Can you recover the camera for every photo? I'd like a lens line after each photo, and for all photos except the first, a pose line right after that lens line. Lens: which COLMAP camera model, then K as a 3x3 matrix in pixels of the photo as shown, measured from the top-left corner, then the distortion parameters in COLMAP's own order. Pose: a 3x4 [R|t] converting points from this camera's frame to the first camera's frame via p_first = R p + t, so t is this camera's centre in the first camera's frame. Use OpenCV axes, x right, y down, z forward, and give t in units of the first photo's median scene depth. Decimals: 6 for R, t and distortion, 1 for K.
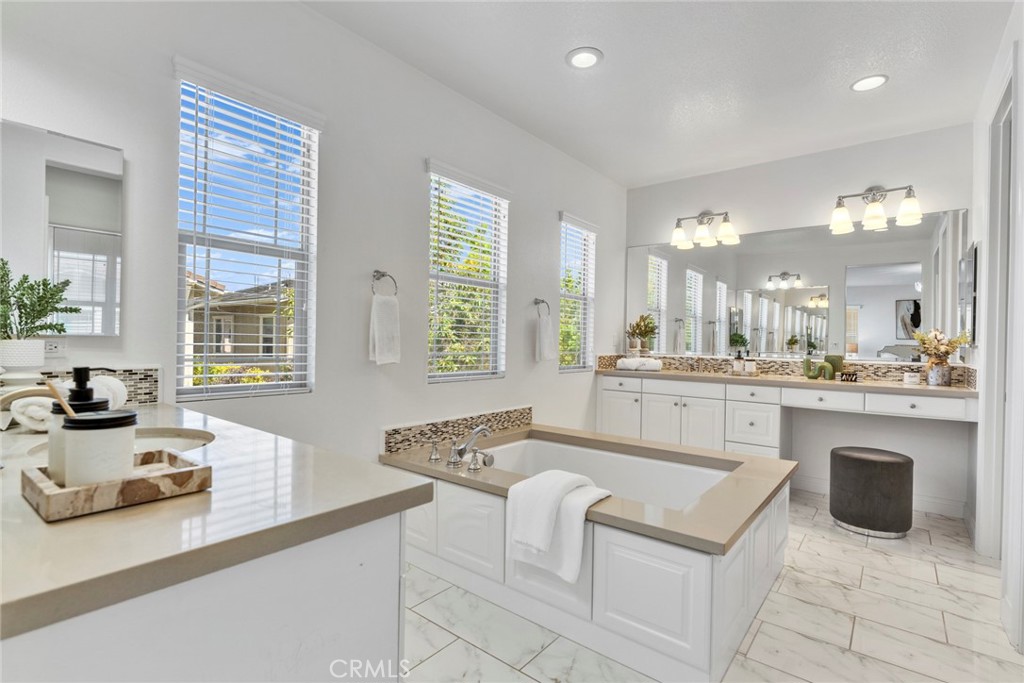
lens RADIAL K [[478.9, 0, 516.2], [0, 478.9, 343.3], [0, 0, 1]] dist [0.006054, 0.001614]
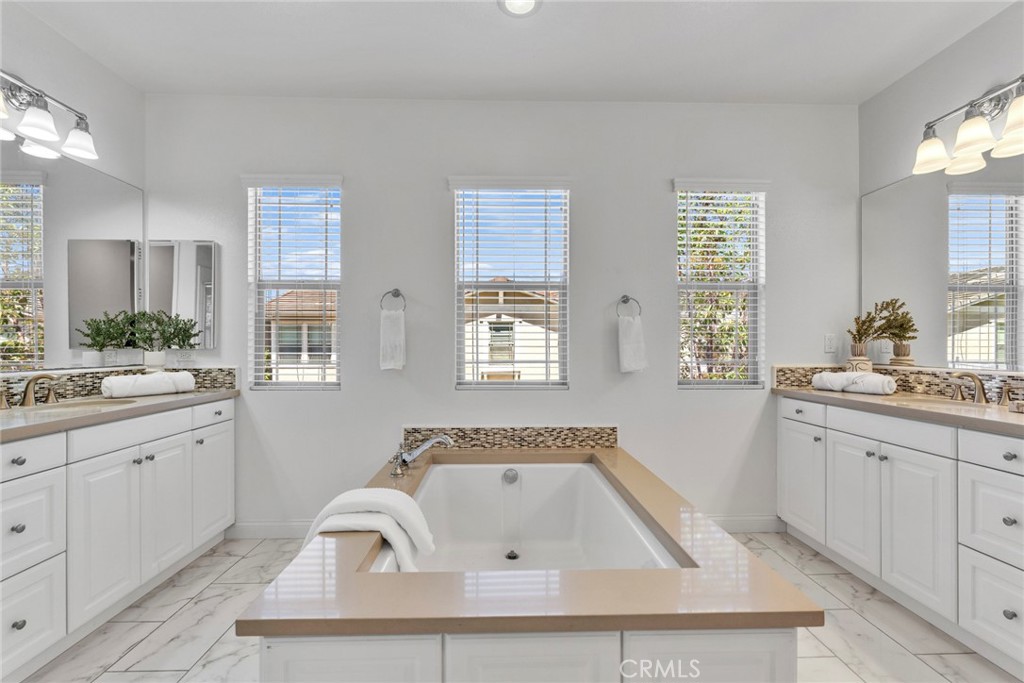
lens RADIAL K [[478.9, 0, 511.3], [0, 478.9, 343.1], [0, 0, 1]] dist [0.006054, 0.001614]
pose [[0.640797, -0.015697, -0.767550, 0.591411], [0.007961, 0.999873, -0.013802, -0.002132], [0.767669, 0.002734, 0.640841, 0.355633]]
